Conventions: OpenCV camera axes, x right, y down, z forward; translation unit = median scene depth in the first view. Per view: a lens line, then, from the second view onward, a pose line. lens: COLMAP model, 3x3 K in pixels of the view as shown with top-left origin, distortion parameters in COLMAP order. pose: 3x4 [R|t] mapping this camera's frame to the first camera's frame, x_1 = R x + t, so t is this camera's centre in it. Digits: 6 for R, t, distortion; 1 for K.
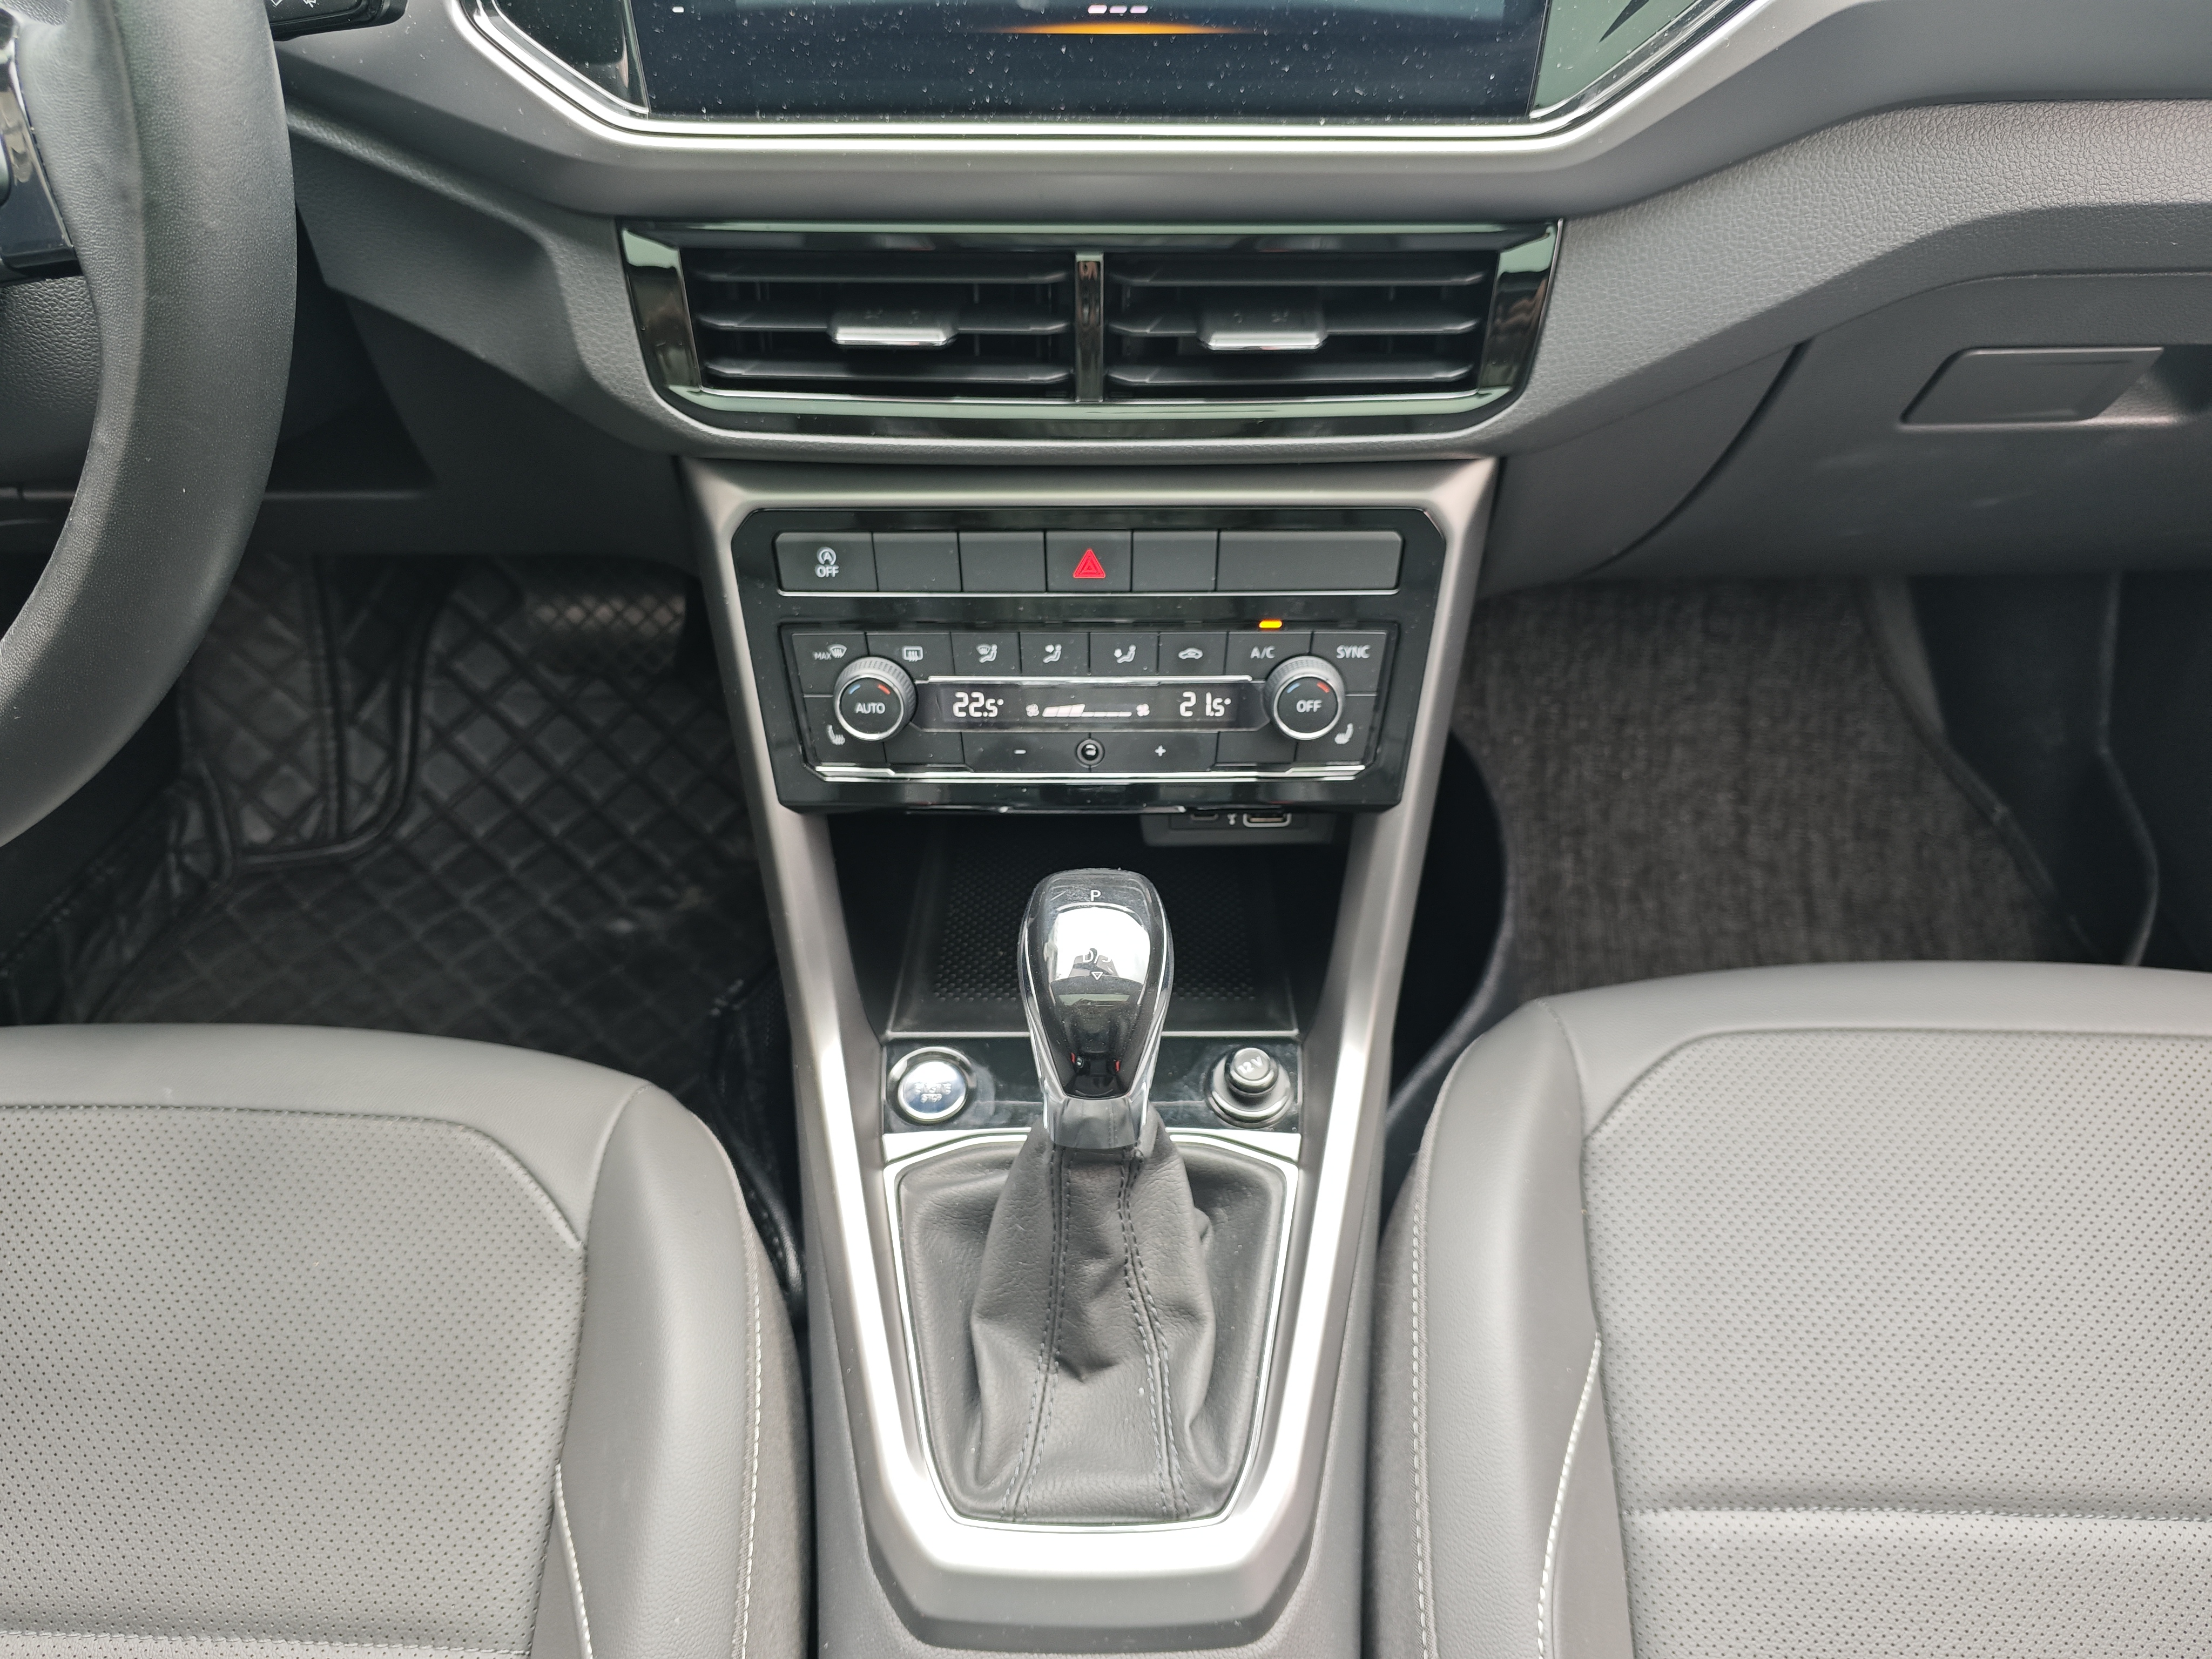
lens RADIAL K [[1634.2, 0, 1110.4], [0, 1634.2, 825.8], [0, 0, 1]] dist [0.029190, -0.064593]
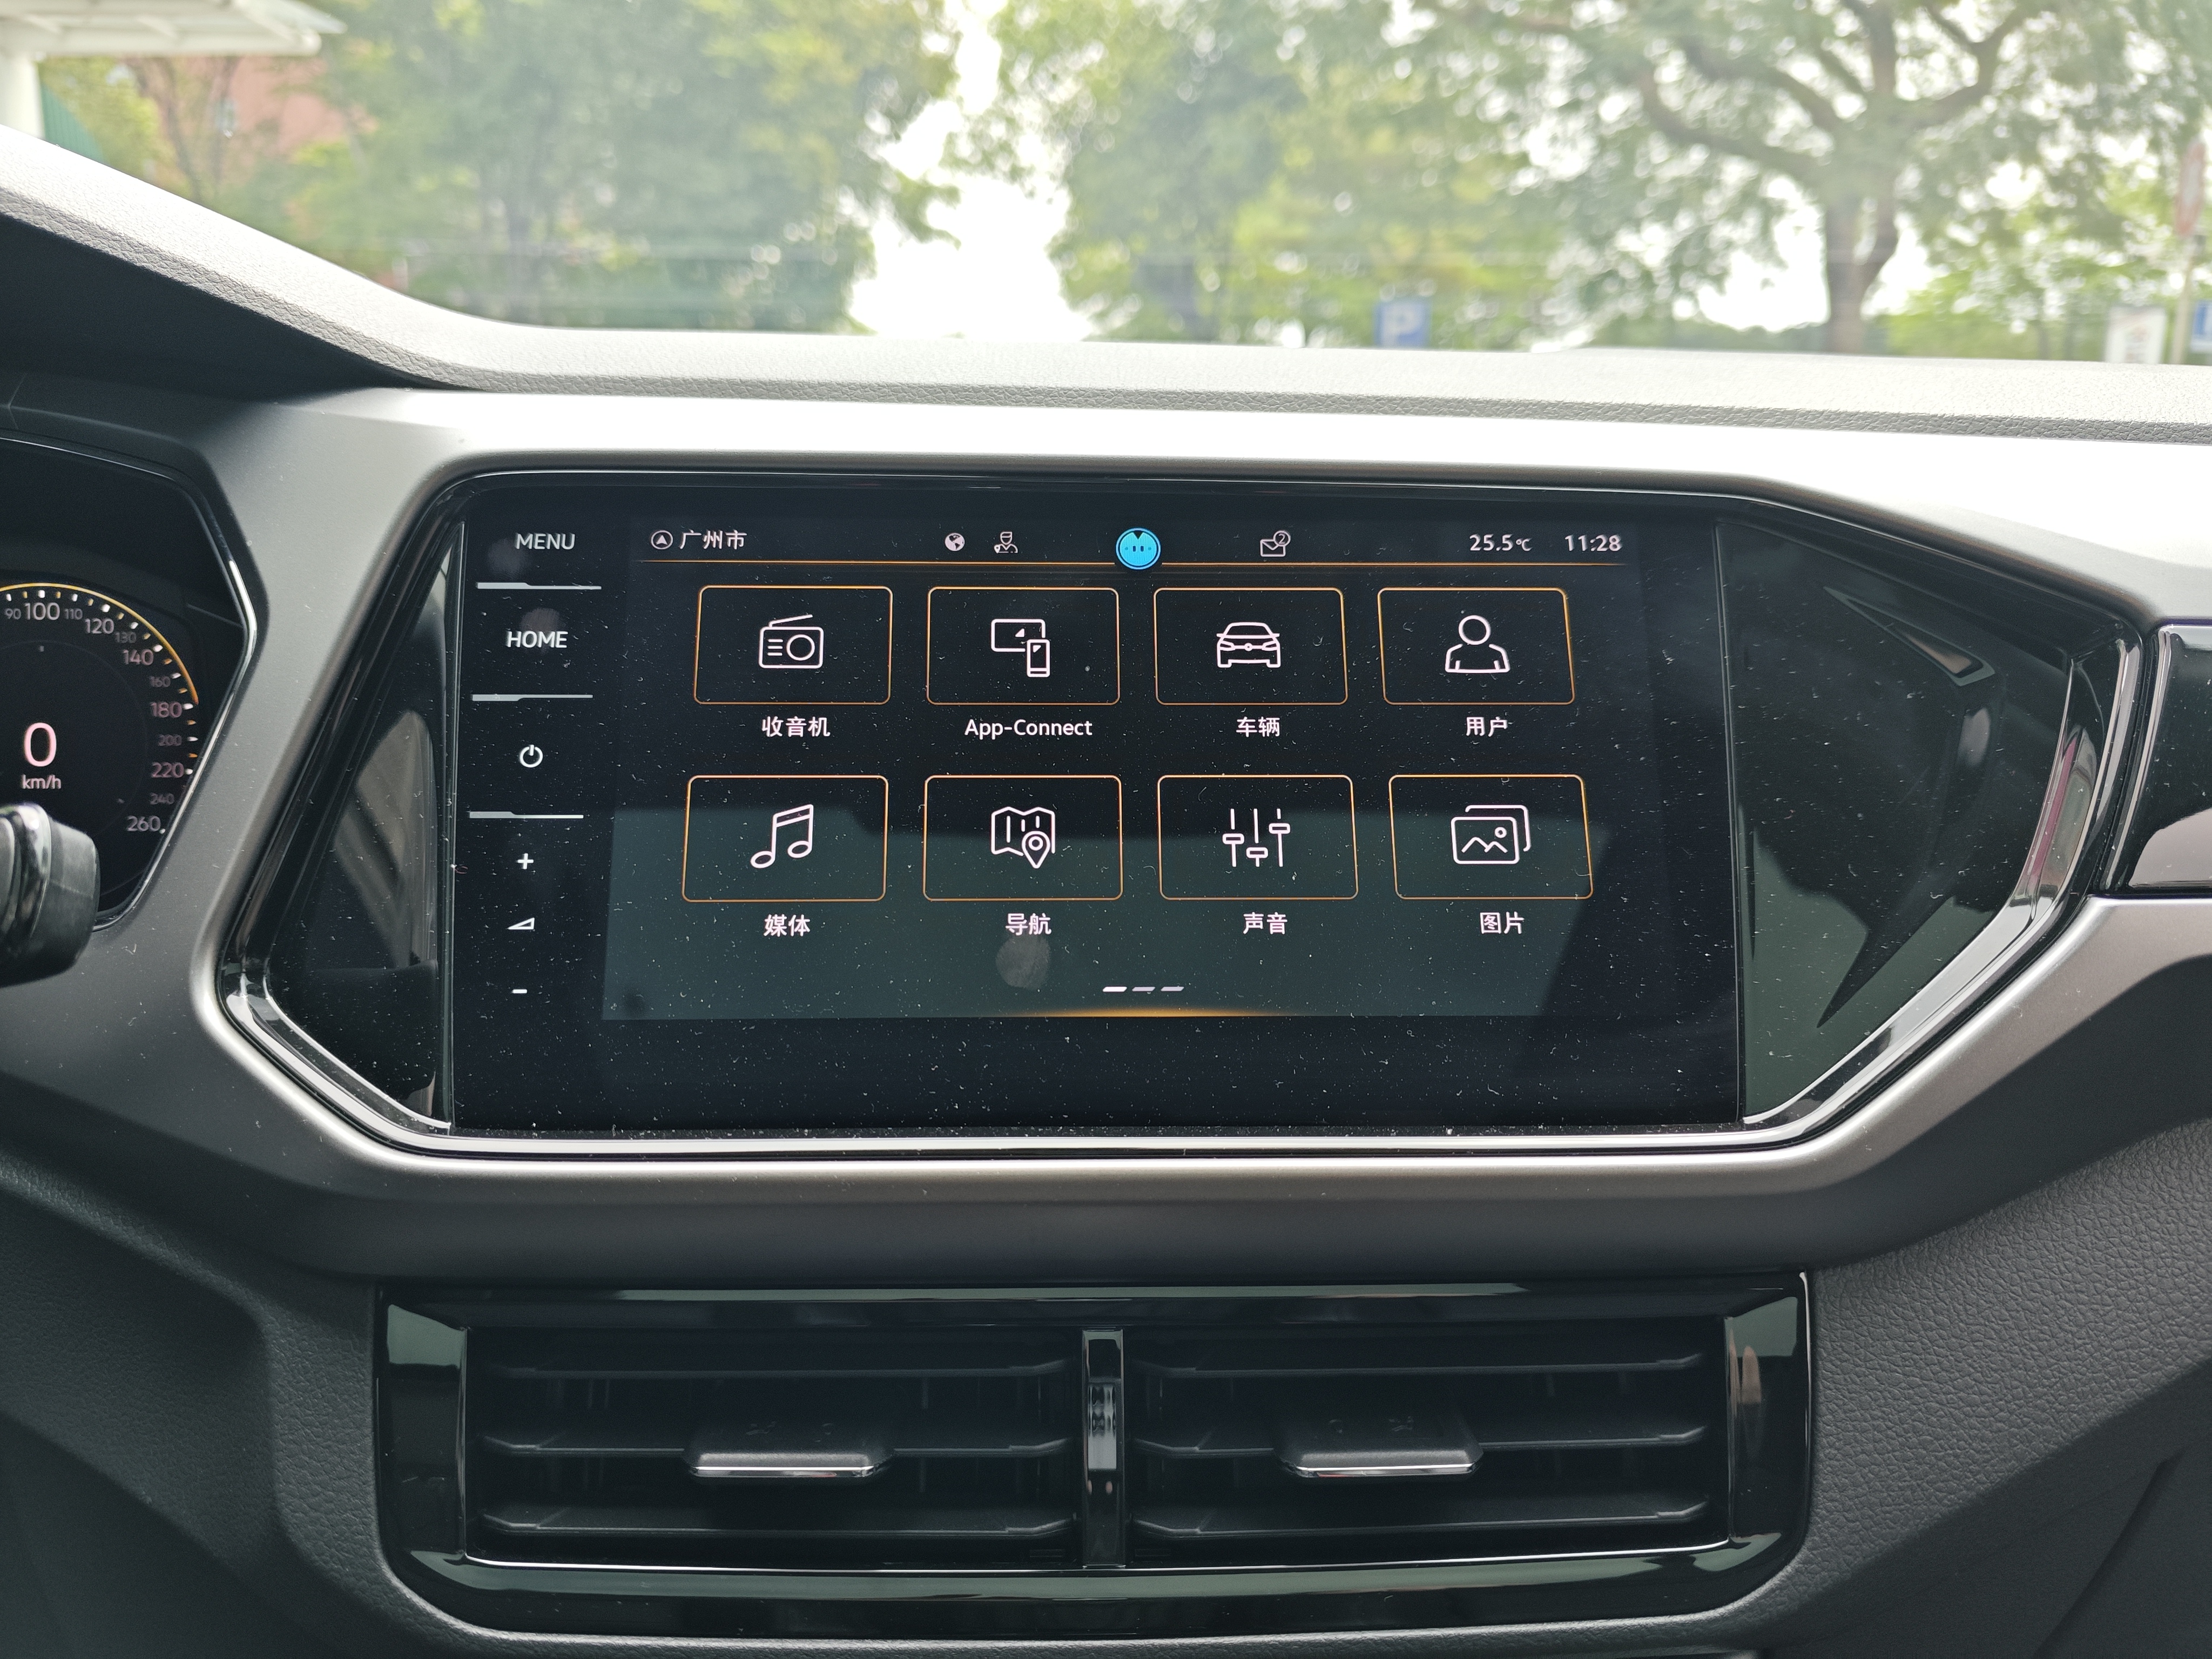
lens RADIAL K [[1653.4, 0, 1109.7], [0, 1653.4, 828.5], [0, 0, 1]] dist [0.031705, -0.094623]
pose [[0.999473, -0.002433, 0.032374, -0.026902], [0.021736, 0.790843, -0.611633, -0.090013], [-0.024114, 0.612014, 0.790479, 0.310817]]
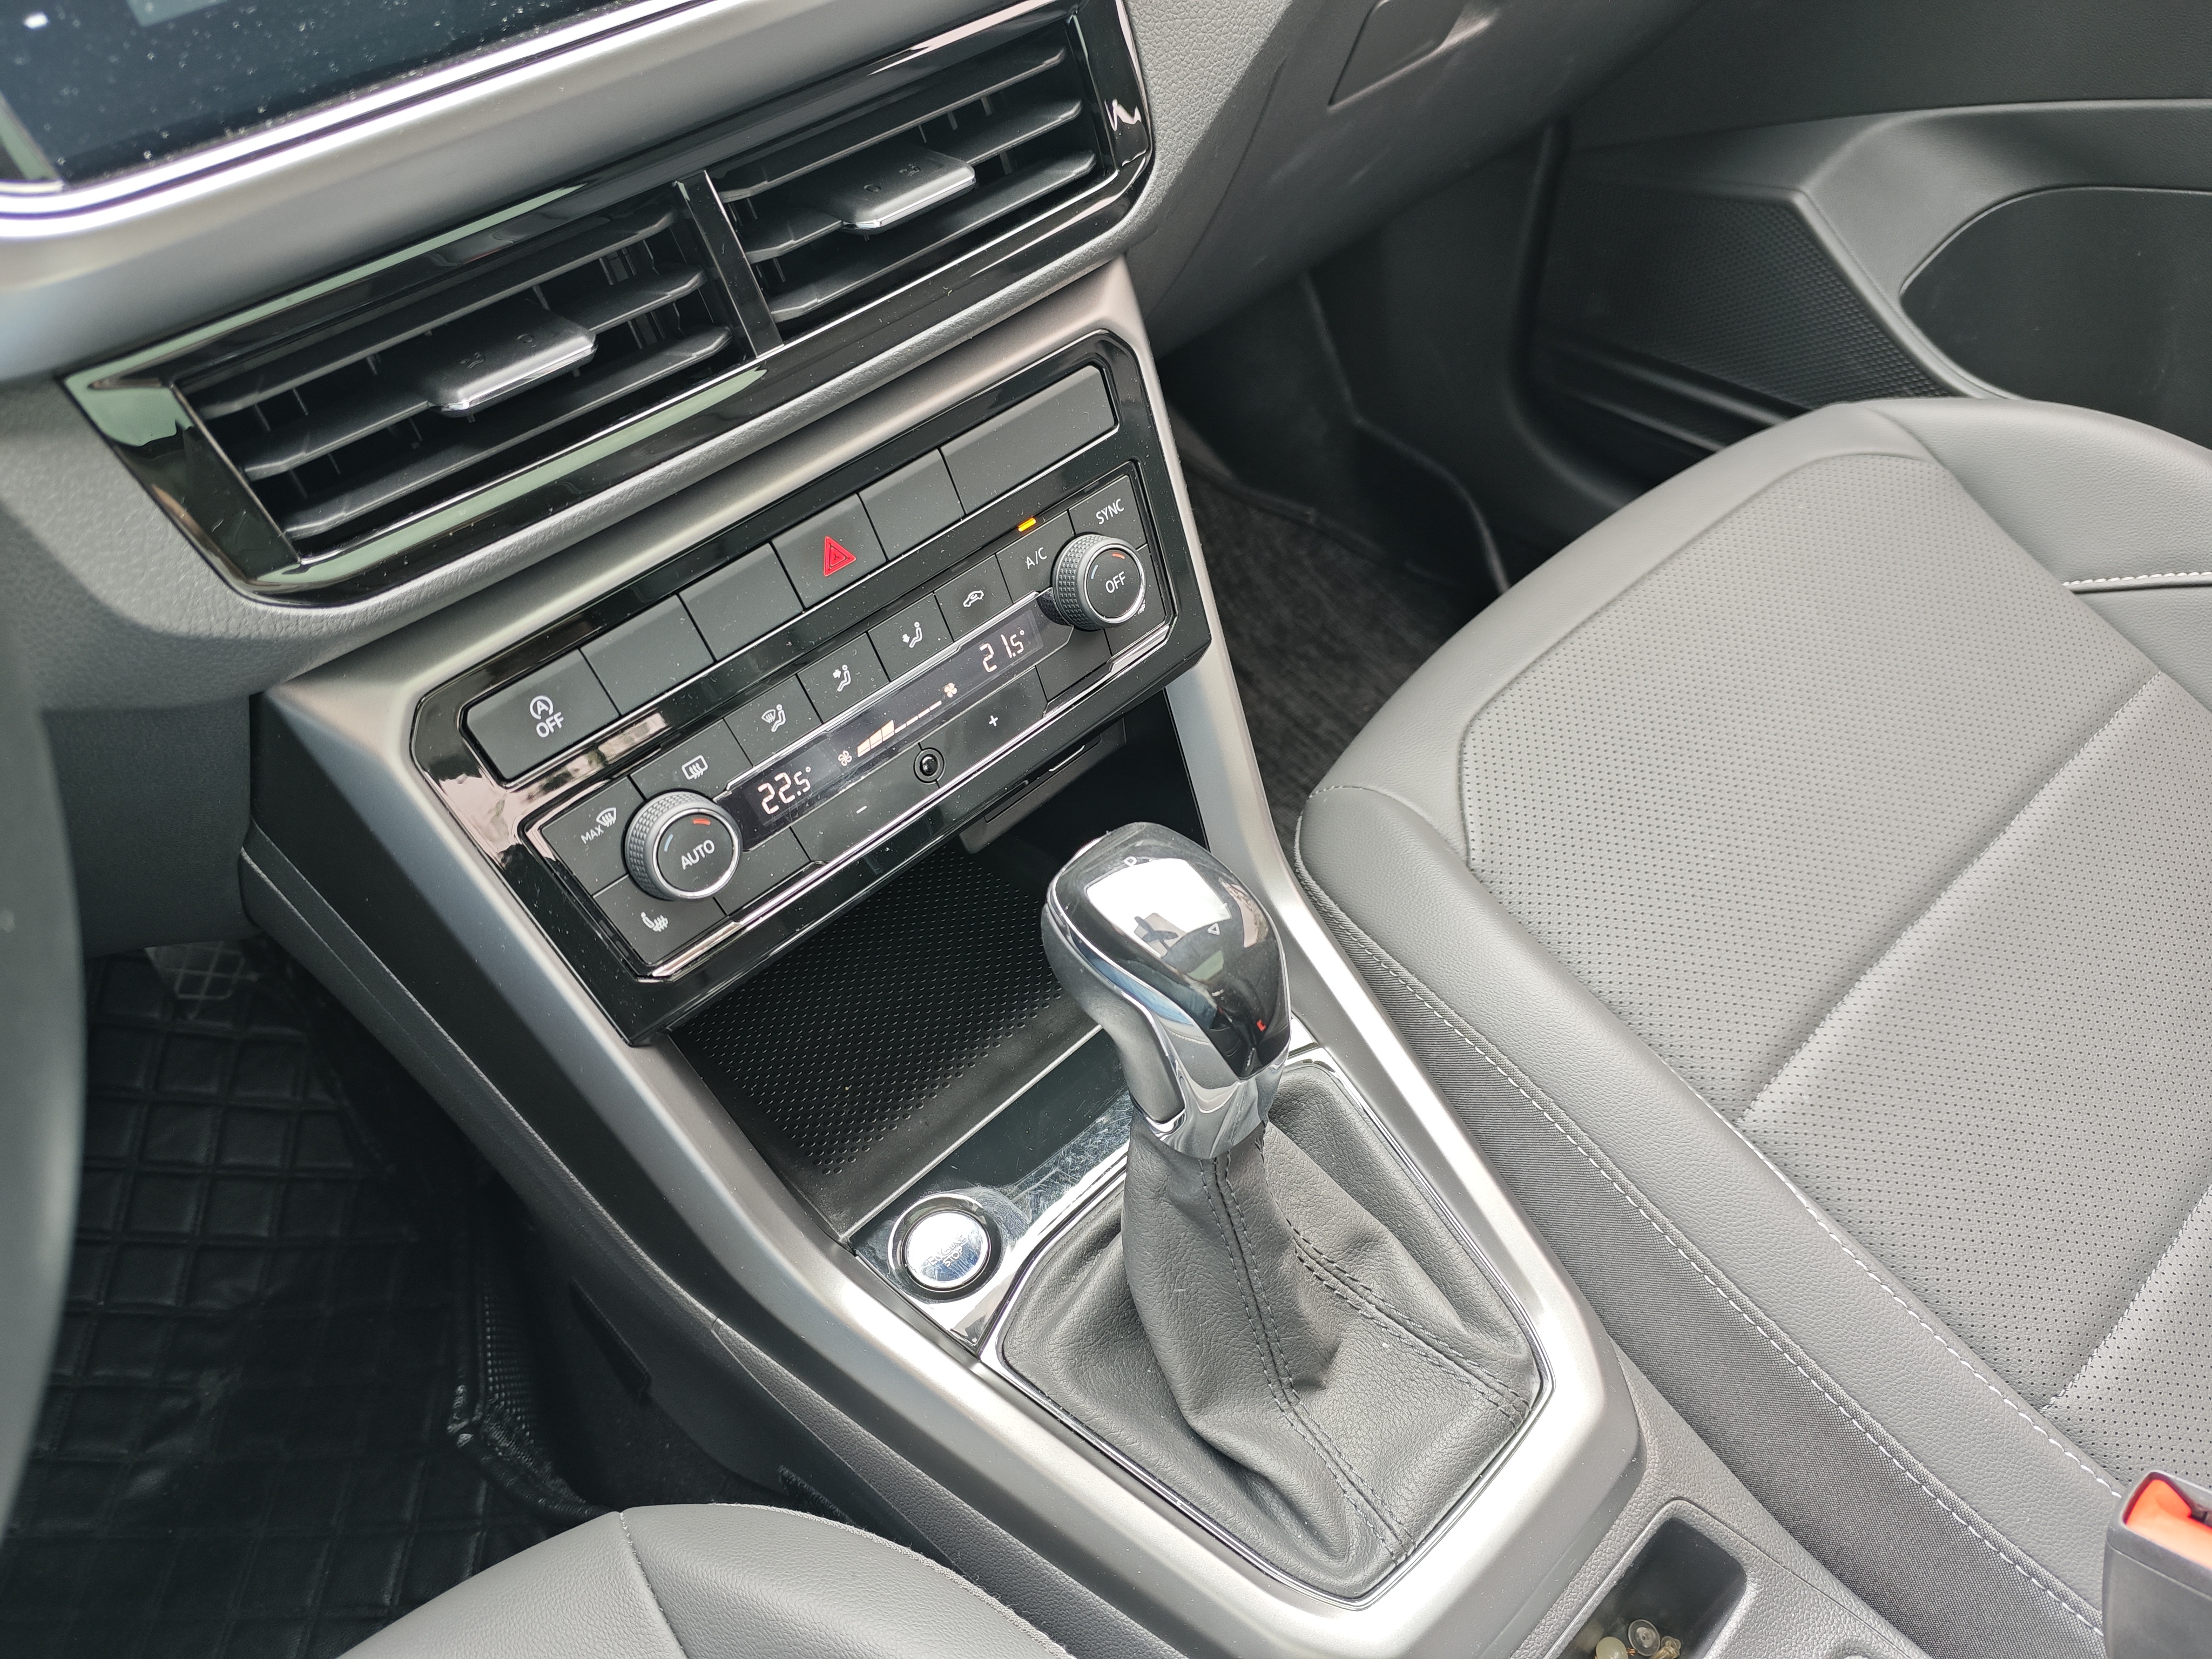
lens RADIAL K [[1625.3, 0, 1096.0], [0, 1625.3, 815.6], [0, 0, 1]] dist [0.036656, -0.071143]
pose [[0.717565, -0.524470, 0.458292, -0.337354], [0.542343, 0.833595, 0.104800, -0.063771], [-0.436995, 0.173351, 0.882601, 0.248907]]
